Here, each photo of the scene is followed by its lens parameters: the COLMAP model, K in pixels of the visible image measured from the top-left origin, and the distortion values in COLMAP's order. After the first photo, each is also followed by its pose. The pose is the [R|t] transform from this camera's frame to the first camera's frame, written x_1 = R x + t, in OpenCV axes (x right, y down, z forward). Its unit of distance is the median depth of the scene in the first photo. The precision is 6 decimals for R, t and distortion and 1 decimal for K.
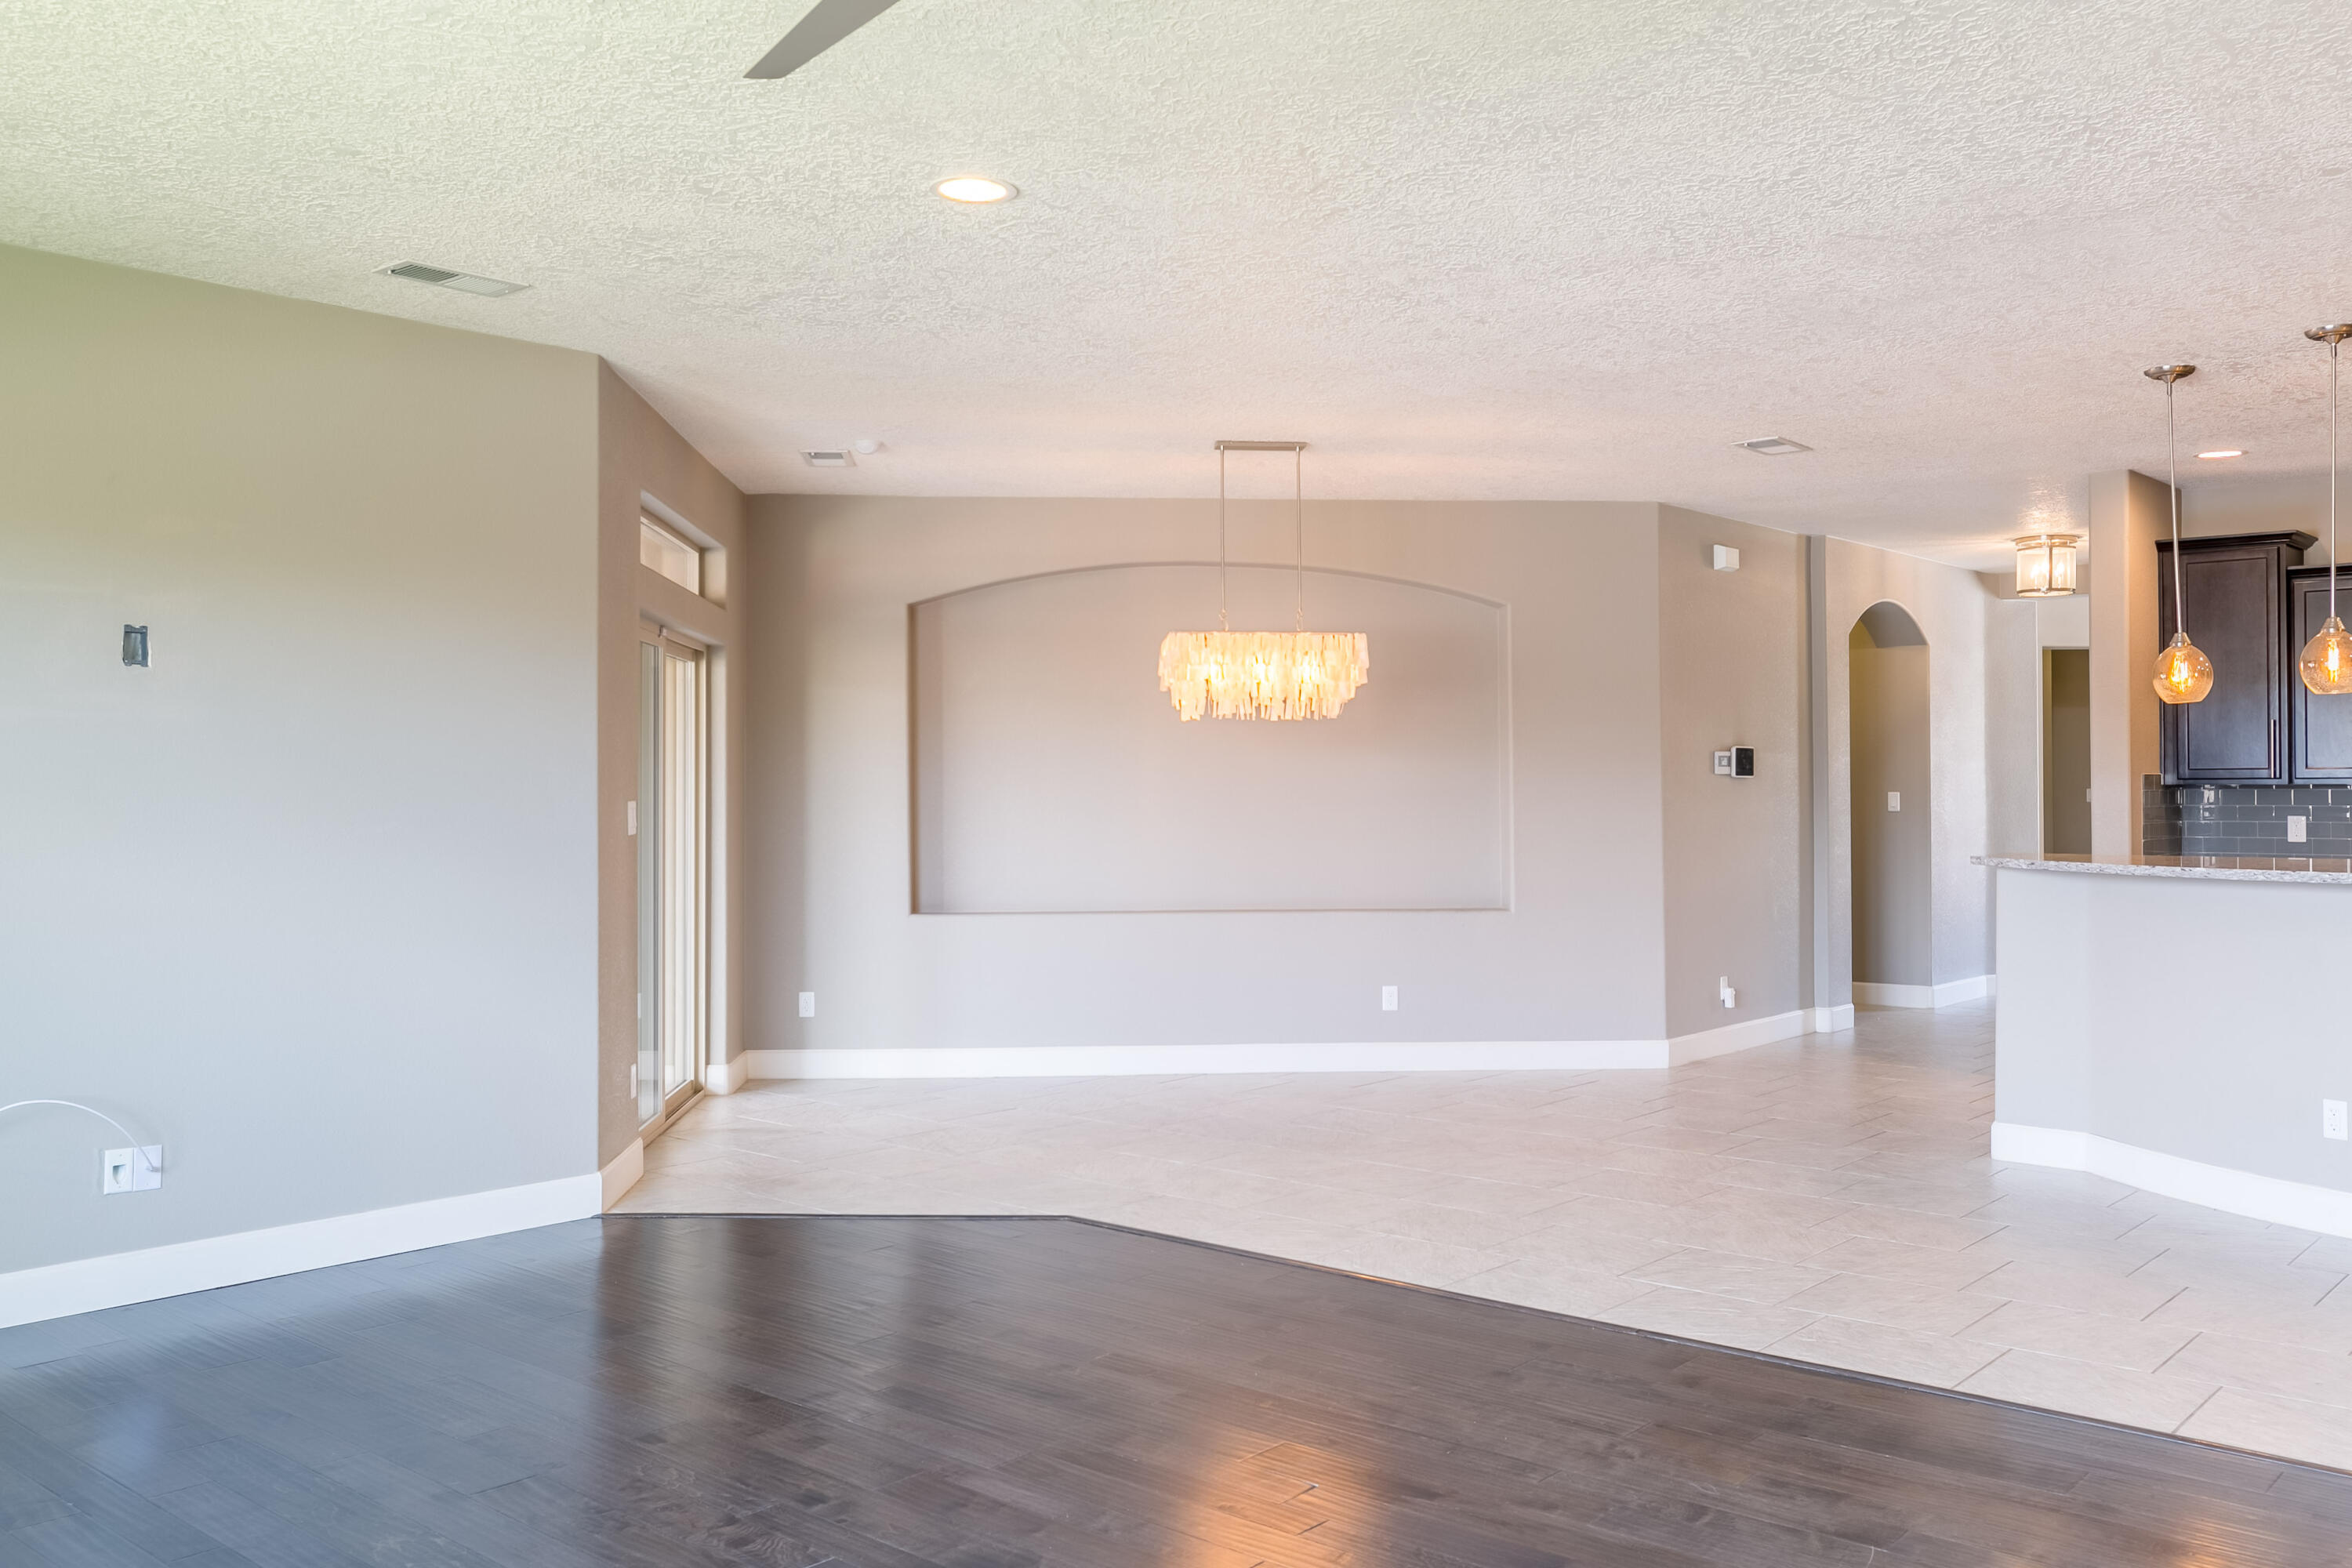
lens RADIAL K [[1950.3, 0, 1176.0], [0, 1950.3, 784.0], [0, 0, 1]] dist [0.010097, 0.001315]
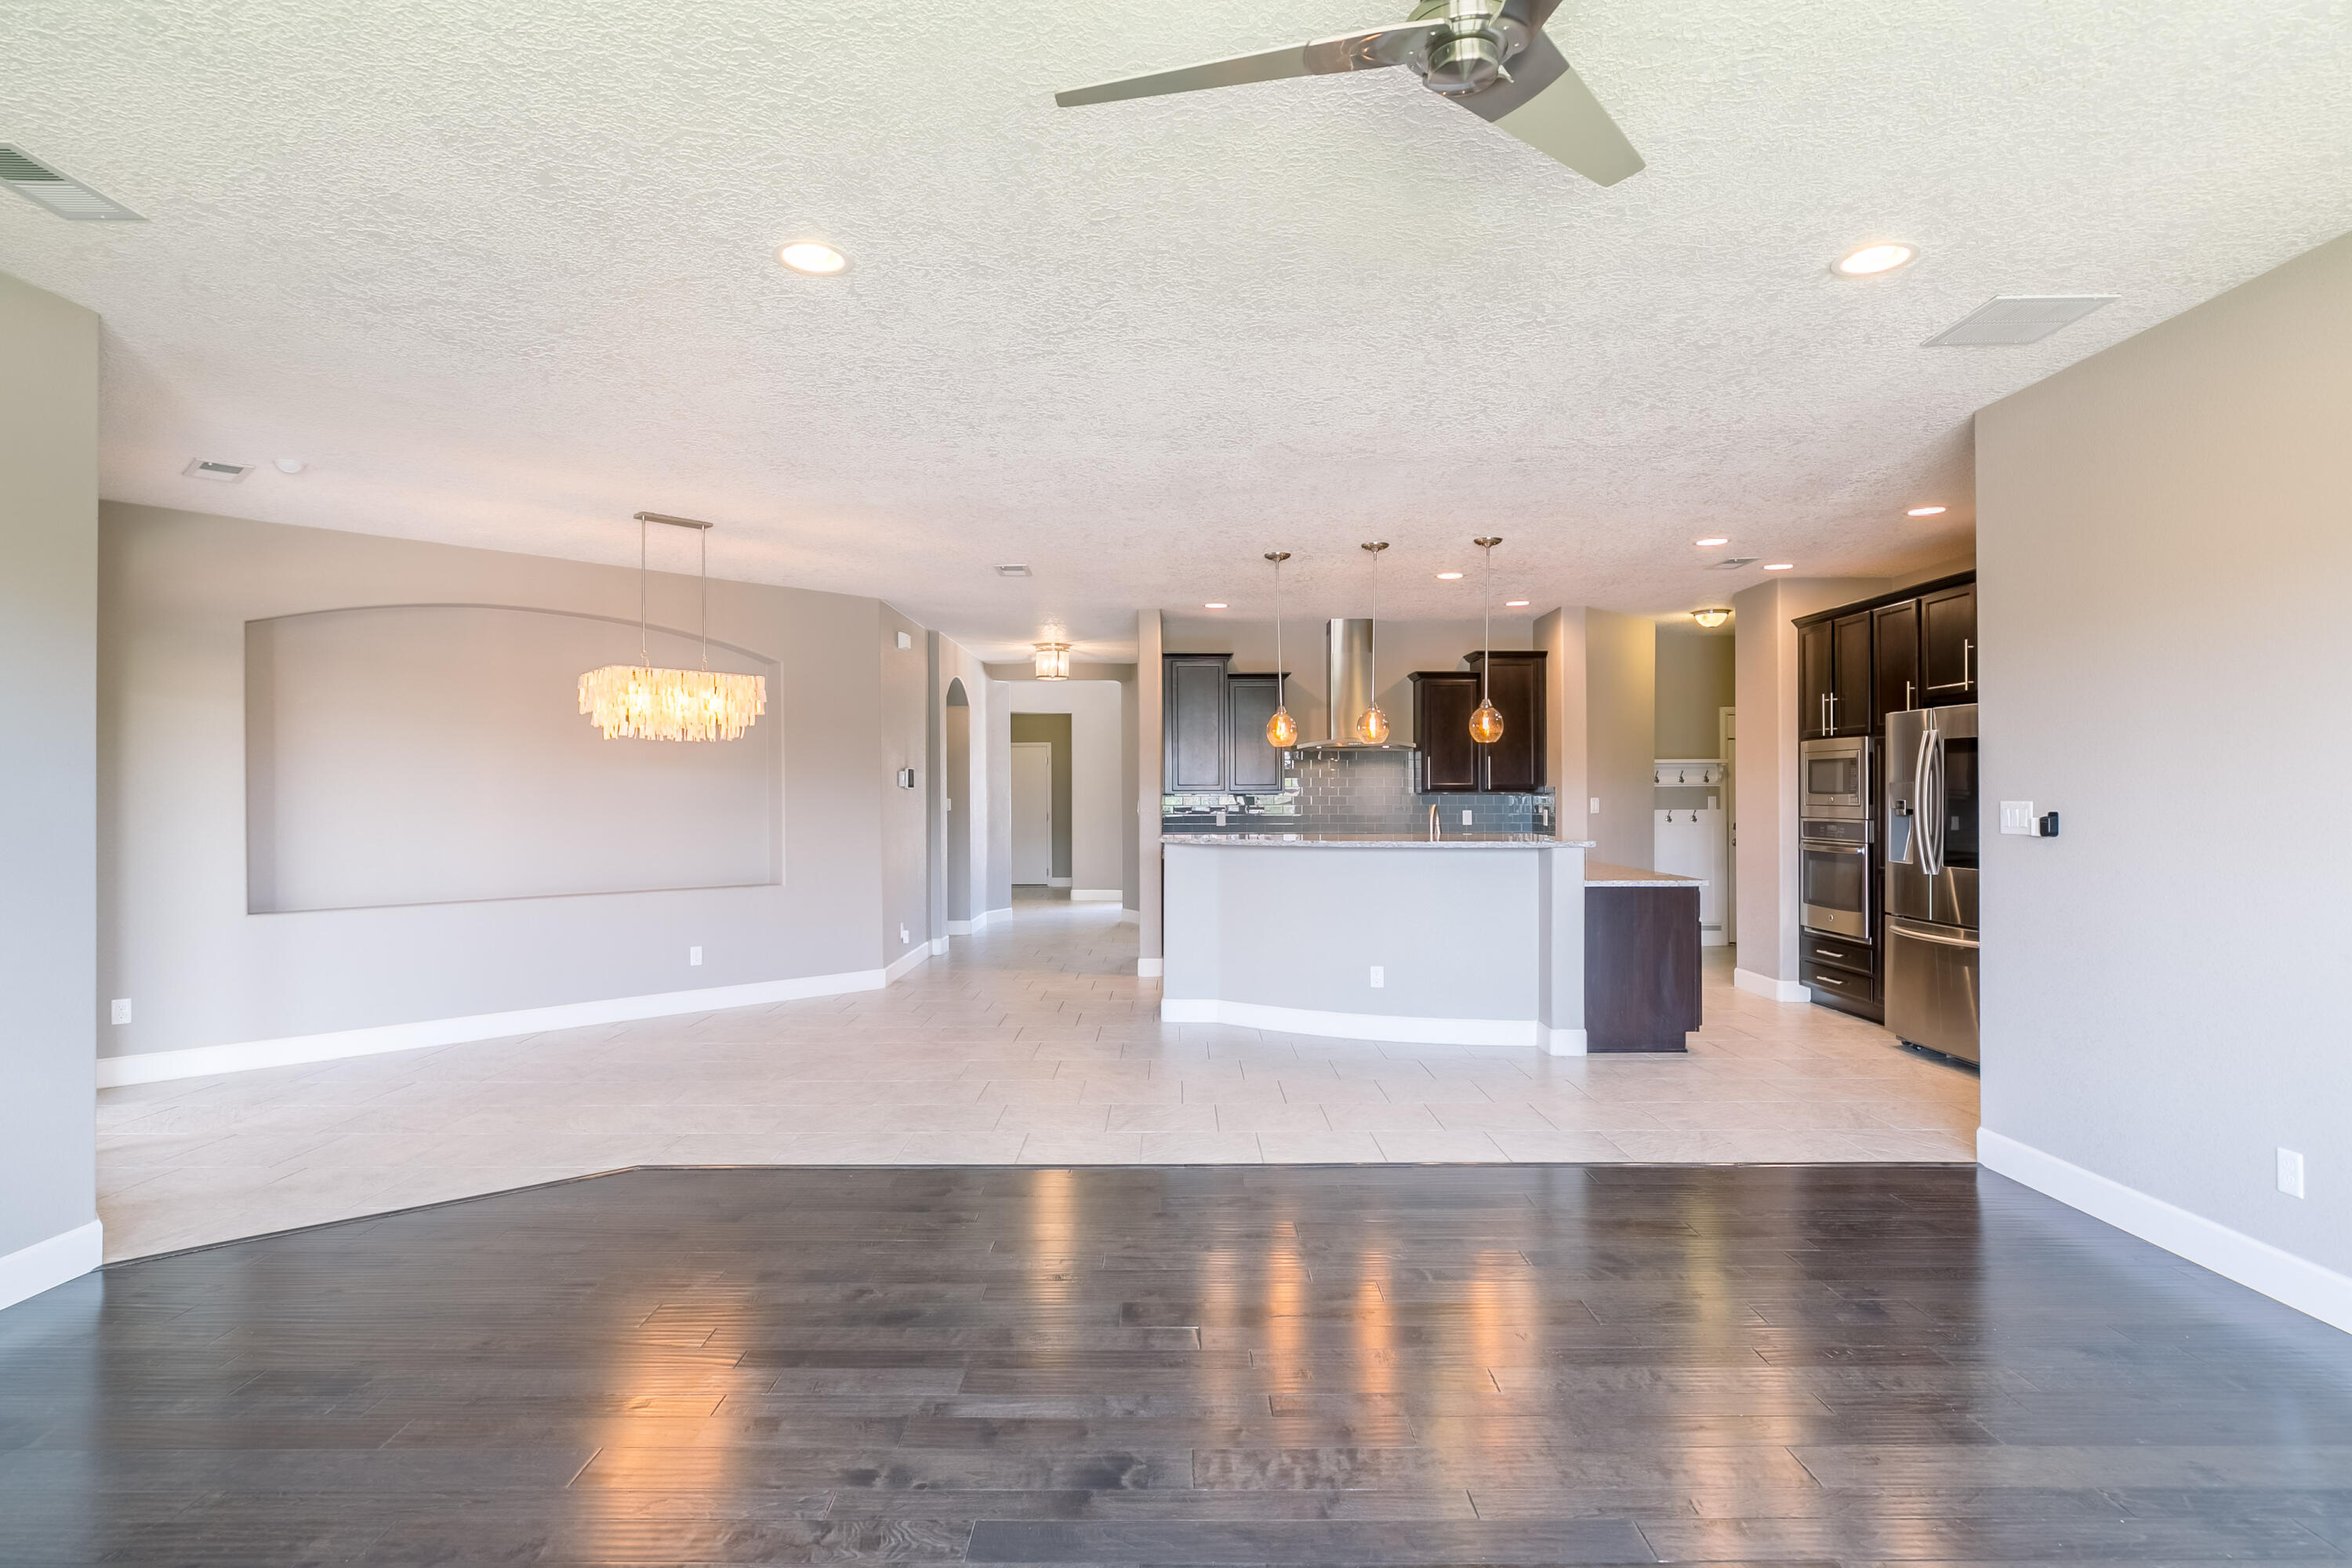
lens RADIAL K [[1244.4, 0, 1176.3], [0, 1244.4, 795.2], [0, 0, 1]] dist [0.001219, 0.000749]
pose [[0.749971, 0.000445, 0.661471, -0.239090], [-0.001169, 0.999999, 0.000653, 0.001095], [-0.661470, -0.001264, 0.749971, 0.188020]]
